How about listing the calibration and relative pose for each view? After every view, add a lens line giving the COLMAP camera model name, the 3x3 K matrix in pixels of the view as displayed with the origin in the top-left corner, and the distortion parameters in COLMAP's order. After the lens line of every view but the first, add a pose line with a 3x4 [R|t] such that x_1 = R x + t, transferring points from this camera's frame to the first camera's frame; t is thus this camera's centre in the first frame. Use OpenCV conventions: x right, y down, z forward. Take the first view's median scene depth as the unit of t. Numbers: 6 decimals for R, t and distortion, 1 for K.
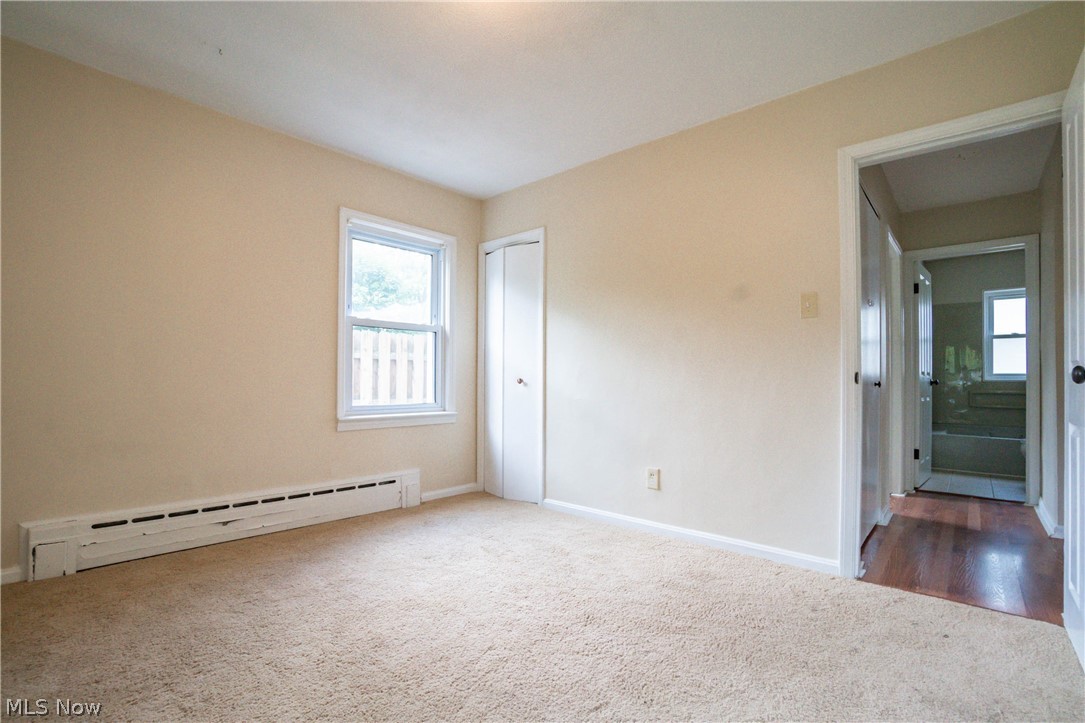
lens RADIAL K [[492.8, 0, 549.5], [0, 492.8, 377.8], [0, 0, 1]] dist [-0.067276, 0.018199]
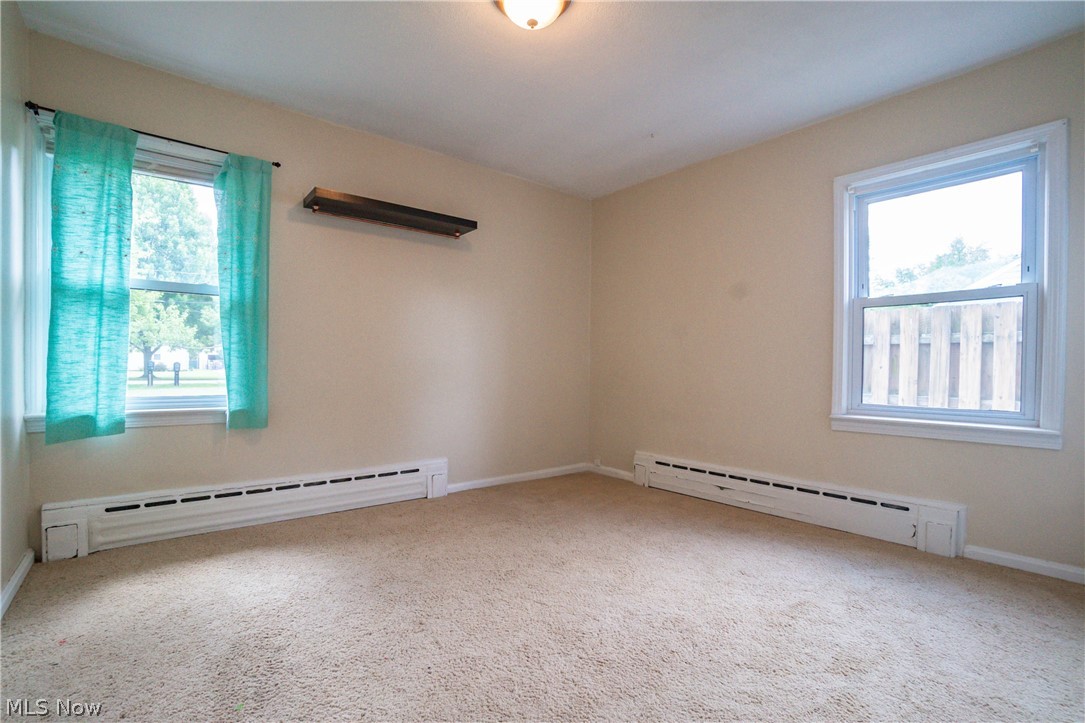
lens RADIAL K [[493.4, 0, 549.4], [0, 493.4, 374.6], [0, 0, 1]] dist [-0.068002, 0.017336]
pose [[-0.144346, 0.000174, -0.989527, 0.505531], [-0.006868, 0.999976, 0.001178, 0.012006], [0.989503, 0.006966, -0.144342, 0.599571]]
